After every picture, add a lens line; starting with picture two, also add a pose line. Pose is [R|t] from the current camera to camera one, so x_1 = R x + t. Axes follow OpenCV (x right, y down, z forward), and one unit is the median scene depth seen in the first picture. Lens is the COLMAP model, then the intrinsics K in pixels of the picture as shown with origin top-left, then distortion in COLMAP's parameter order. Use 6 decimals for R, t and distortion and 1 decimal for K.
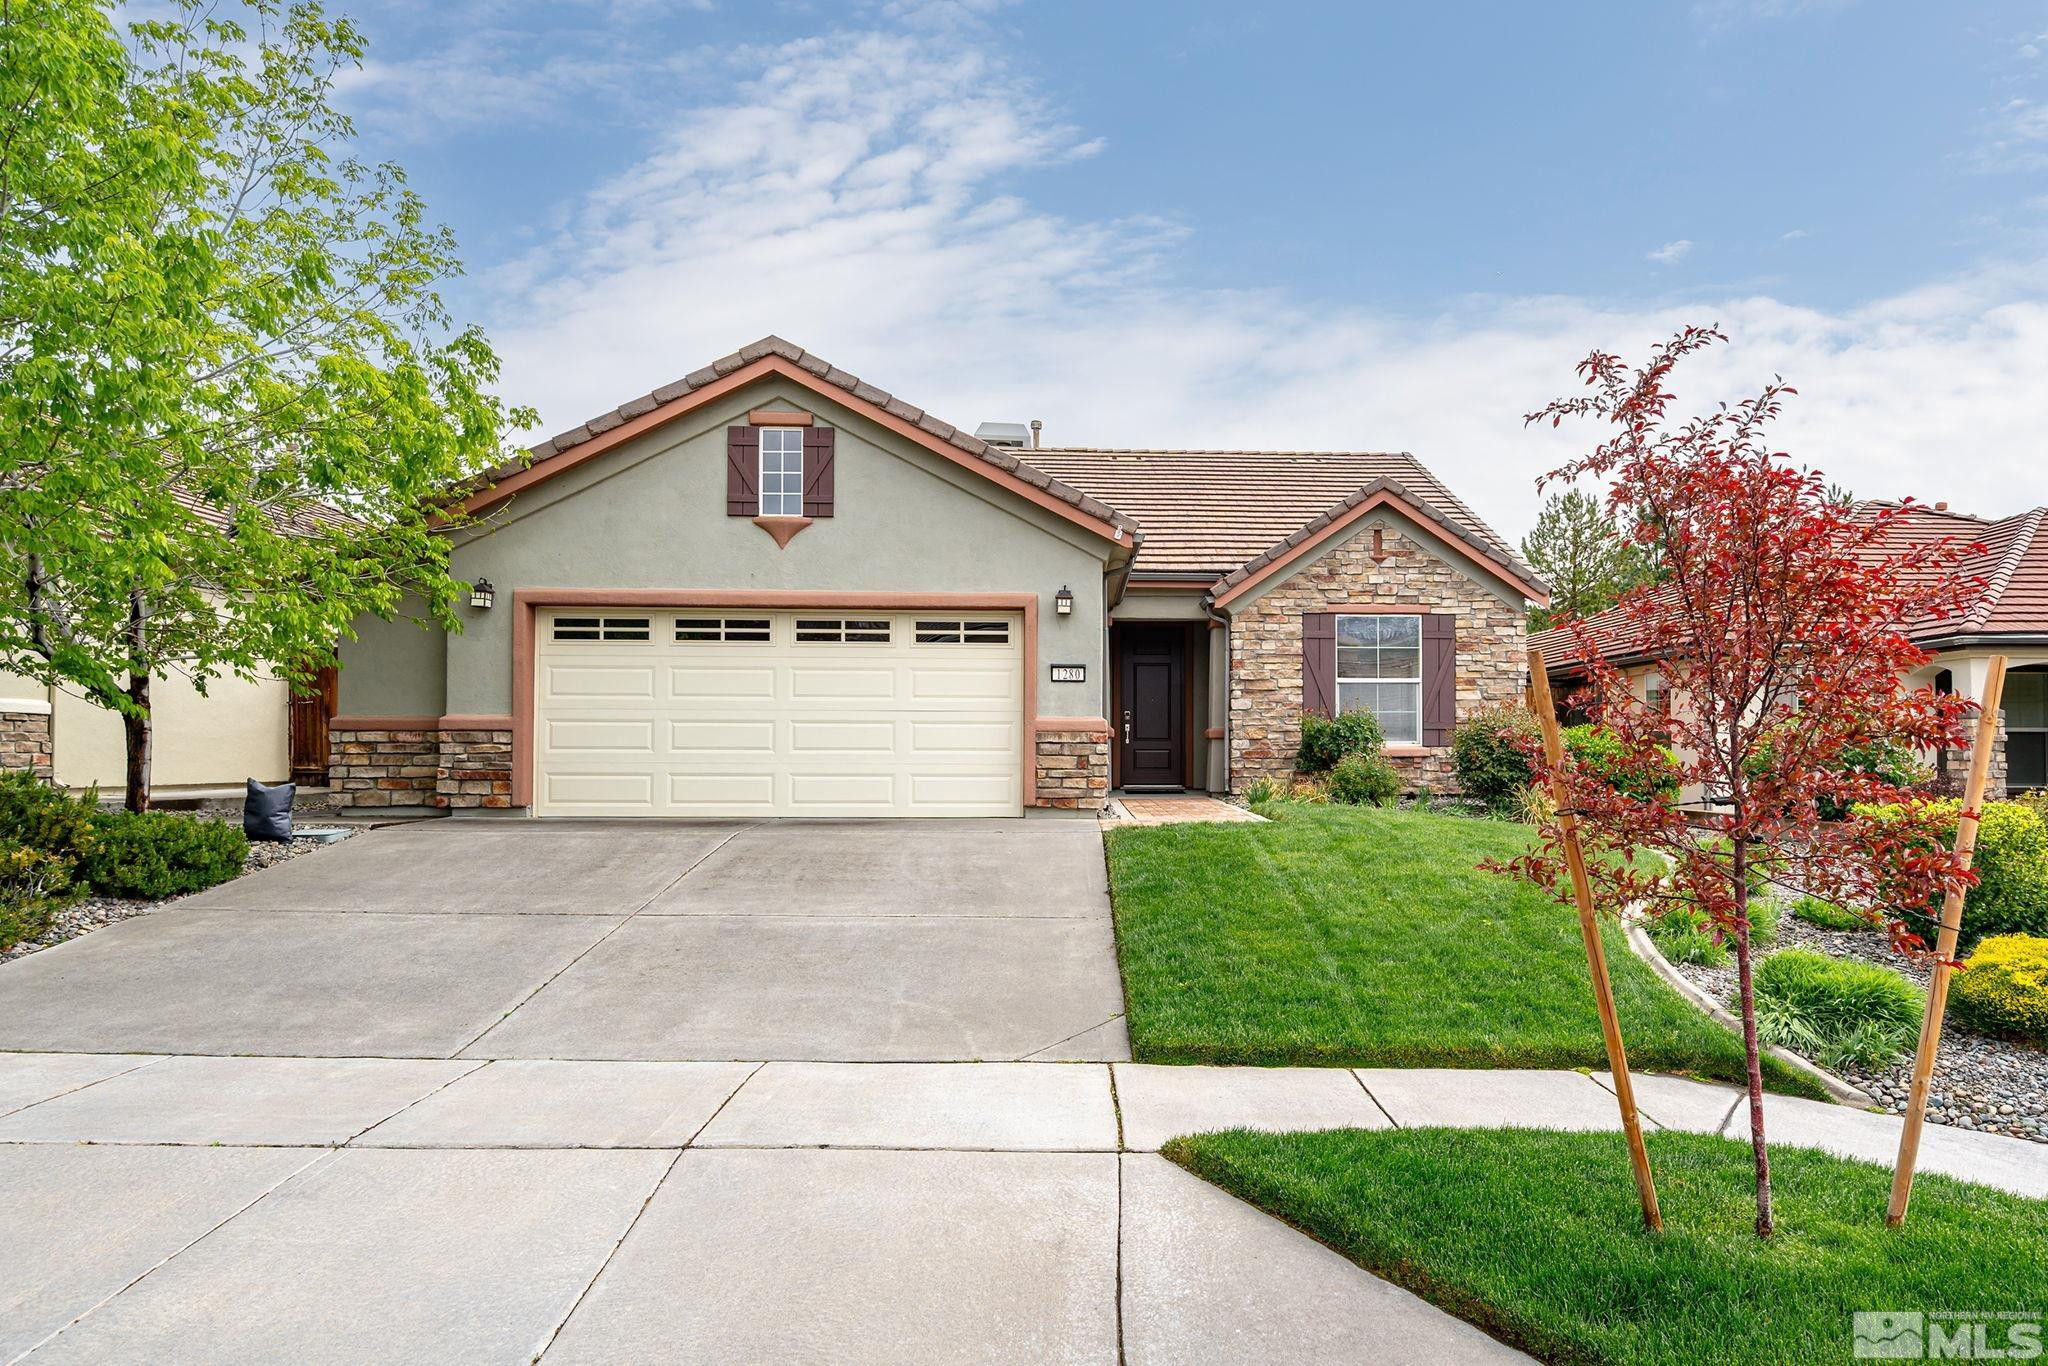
lens RADIAL K [[1013.7, 0, 1027.9], [0, 1013.7, 713.7], [0, 0, 1]] dist [-0.001607, 0.000297]
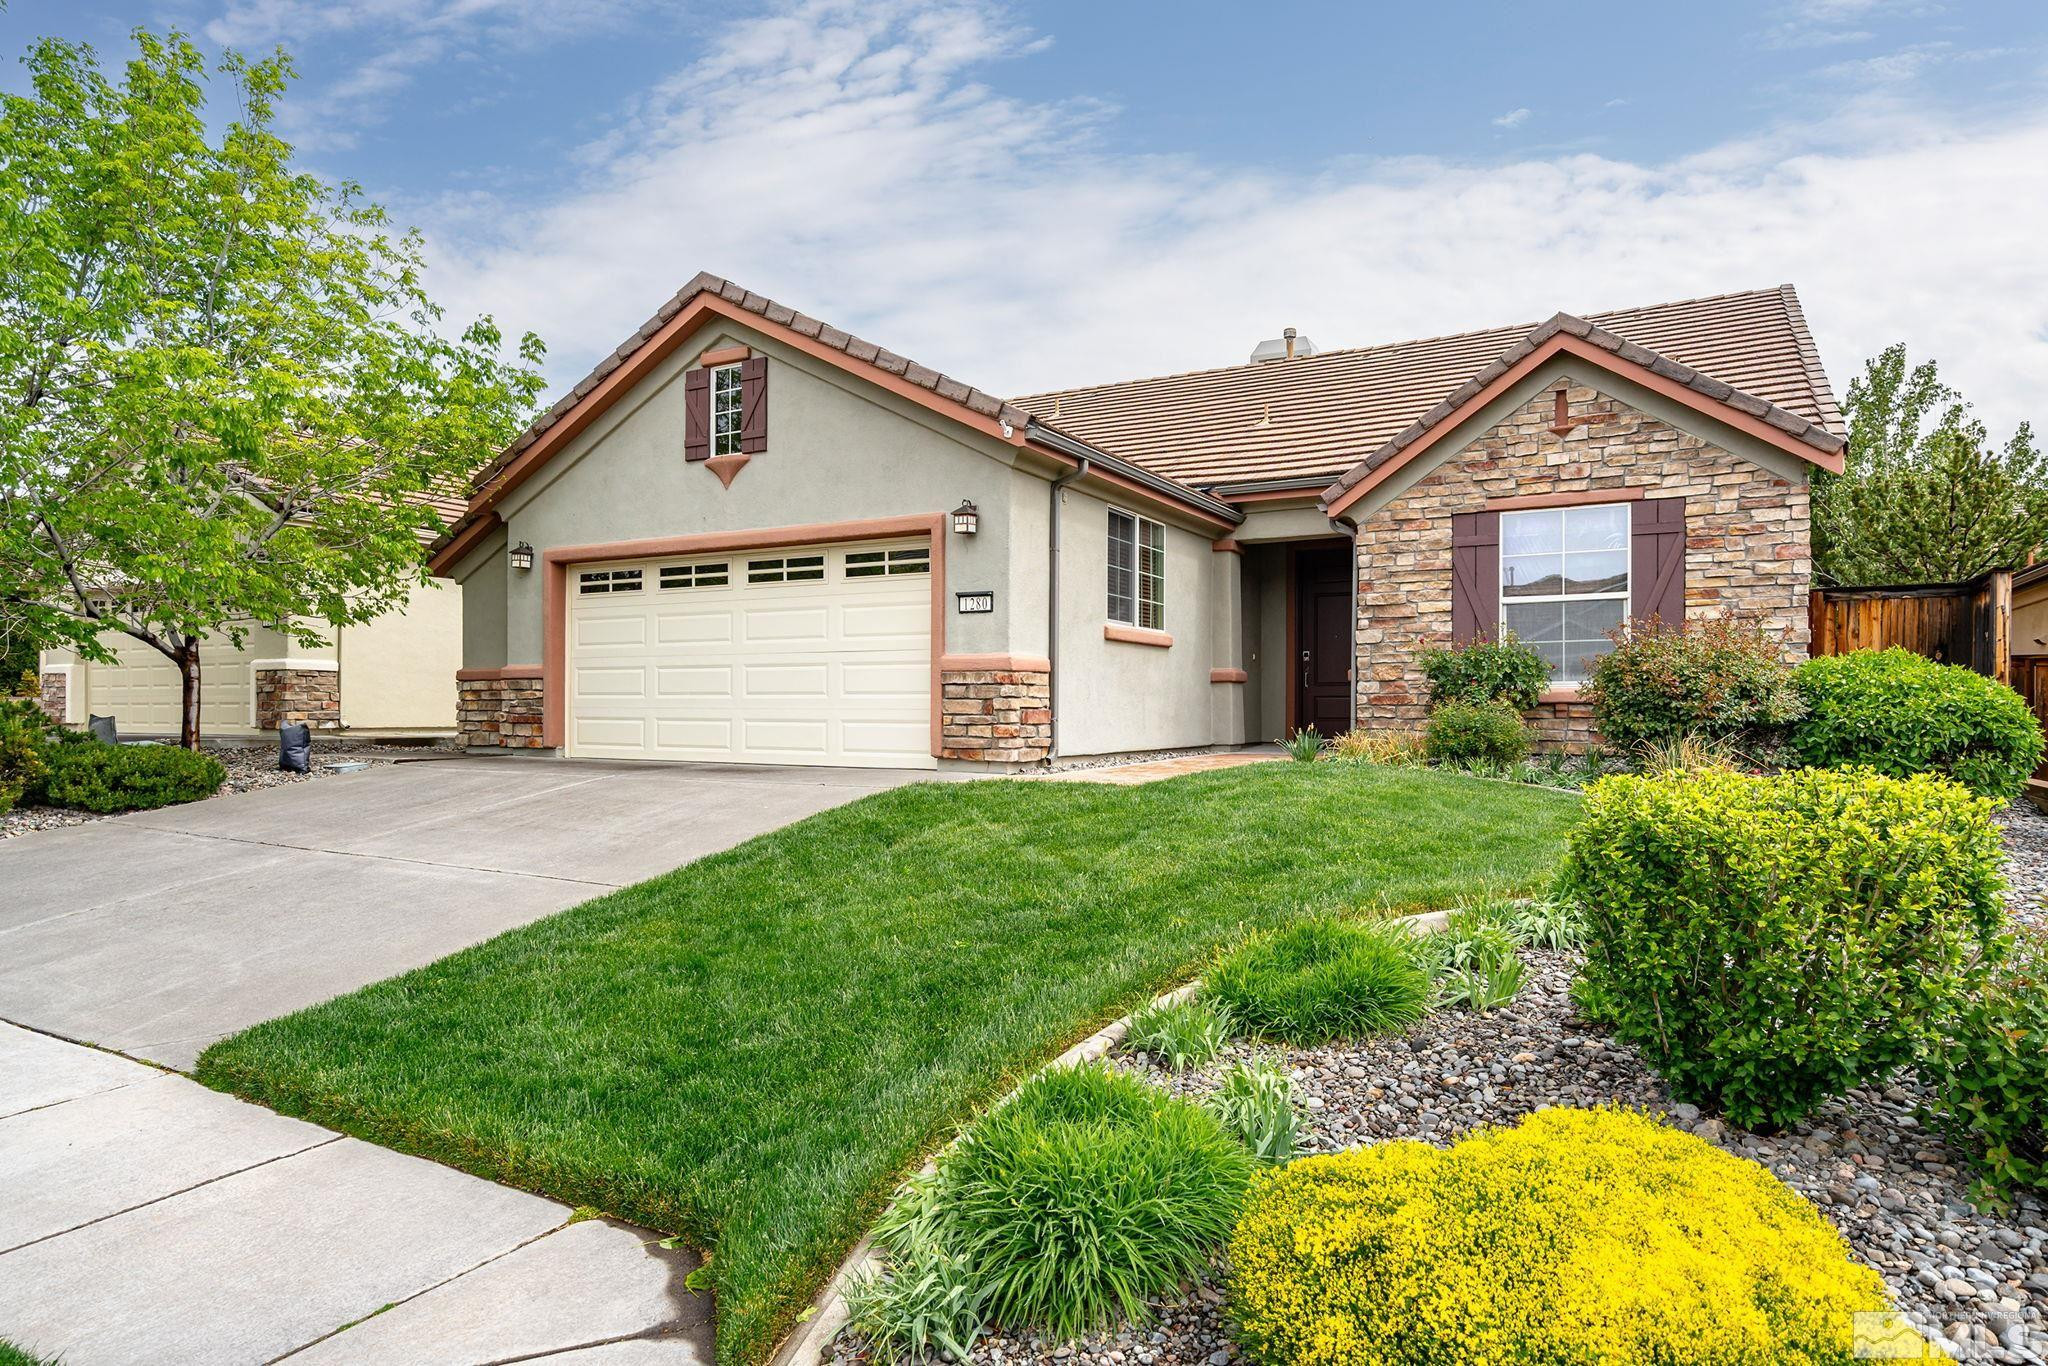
lens RADIAL K [[994.2, 0, 1024.0], [0, 994.2, 683.0], [0, 0, 1]] dist [0.001151, 0.000402]
pose [[0.896848, -0.011080, -0.442200, 0.428668], [0.017533, 0.999791, 0.010509, 0.019060], [0.441991, -0.017178, 0.896855, 0.256184]]
